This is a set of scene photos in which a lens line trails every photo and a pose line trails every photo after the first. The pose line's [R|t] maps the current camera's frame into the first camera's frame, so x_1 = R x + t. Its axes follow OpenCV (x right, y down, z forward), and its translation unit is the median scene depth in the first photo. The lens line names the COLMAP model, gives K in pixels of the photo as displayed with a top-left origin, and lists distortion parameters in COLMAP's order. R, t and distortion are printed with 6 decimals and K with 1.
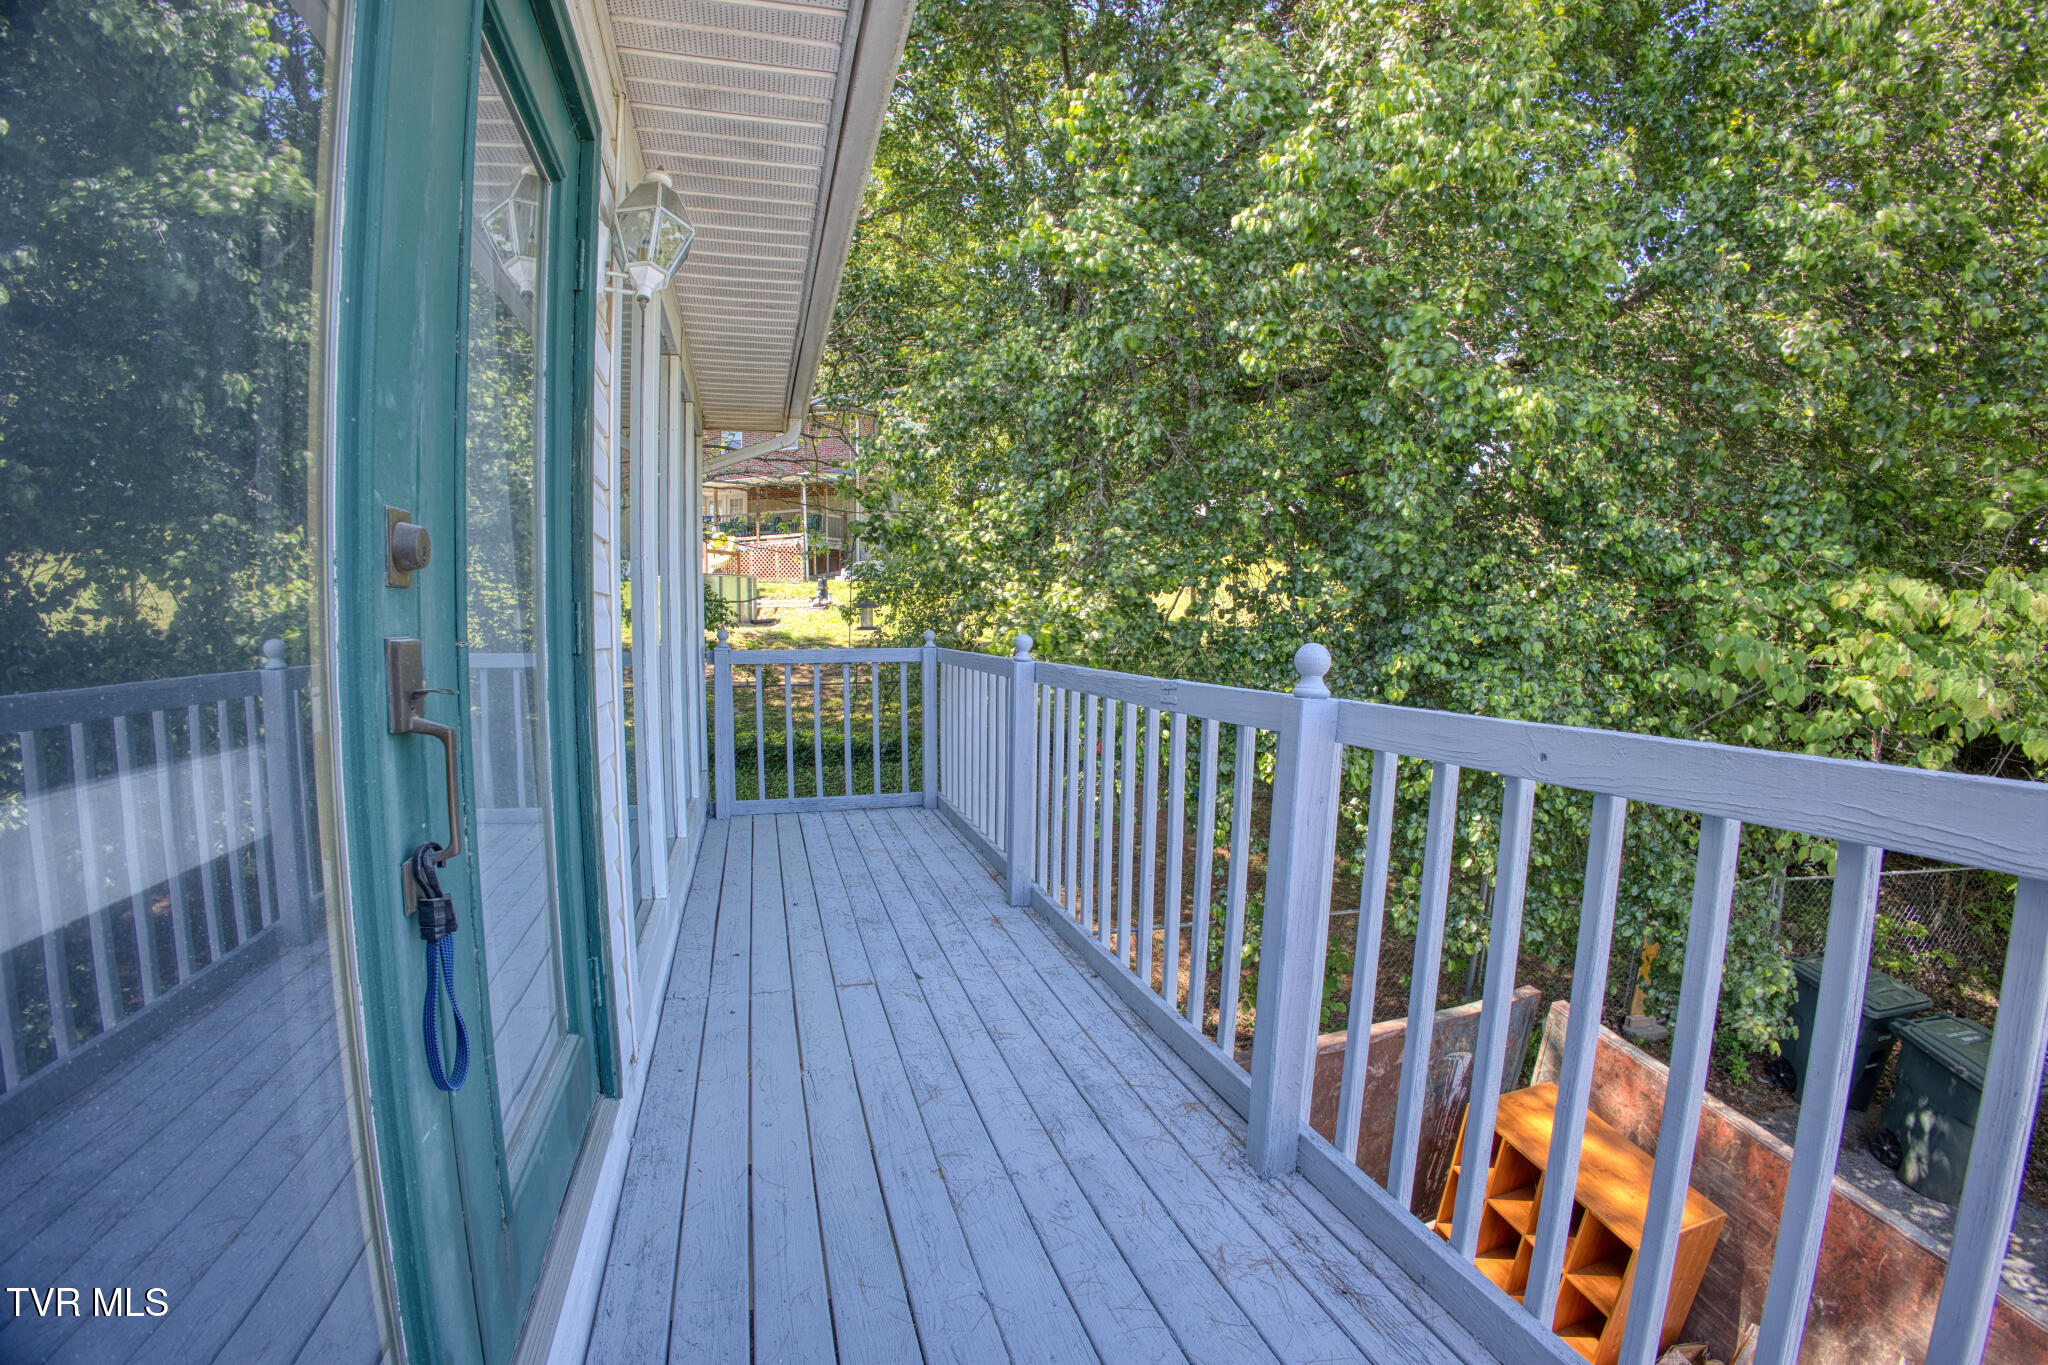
lens RADIAL K [[939.5, 0, 1026.2], [0, 939.5, 683.6], [0, 0, 1]] dist [-0.145407, 0.039804]
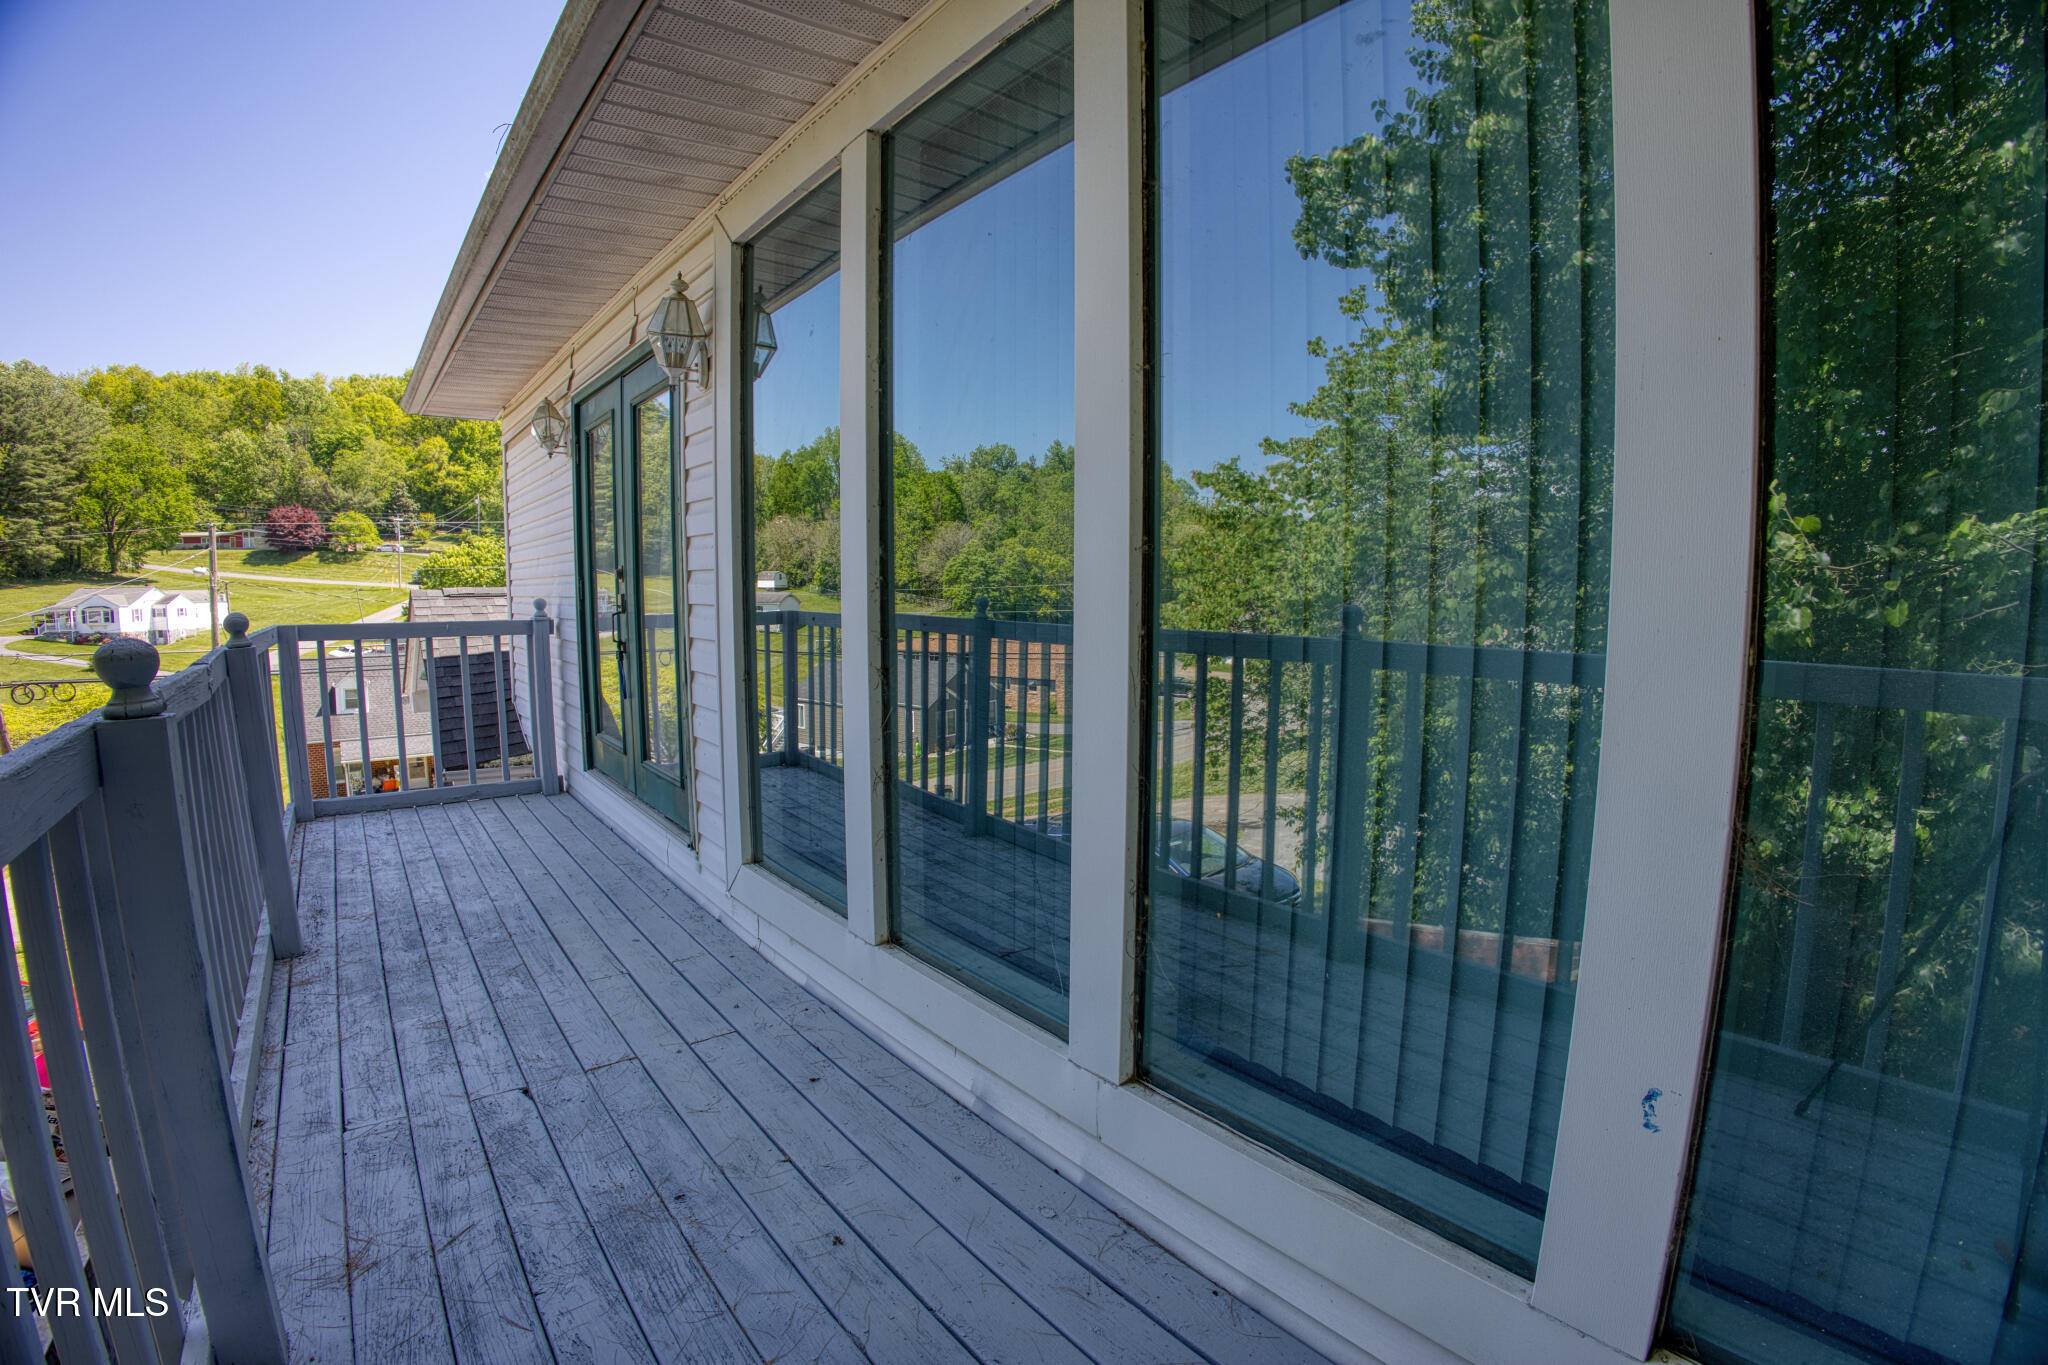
lens RADIAL K [[939.5, 0, 1026.2], [0, 939.5, 683.6], [0, 0, 1]] dist [-0.145407, 0.039804]
pose [[-0.923731, 0.051169, -0.379608, -0.239873], [-0.012234, 0.986590, 0.162758, -0.116846], [0.382846, 0.154989, -0.910718, 1.765834]]
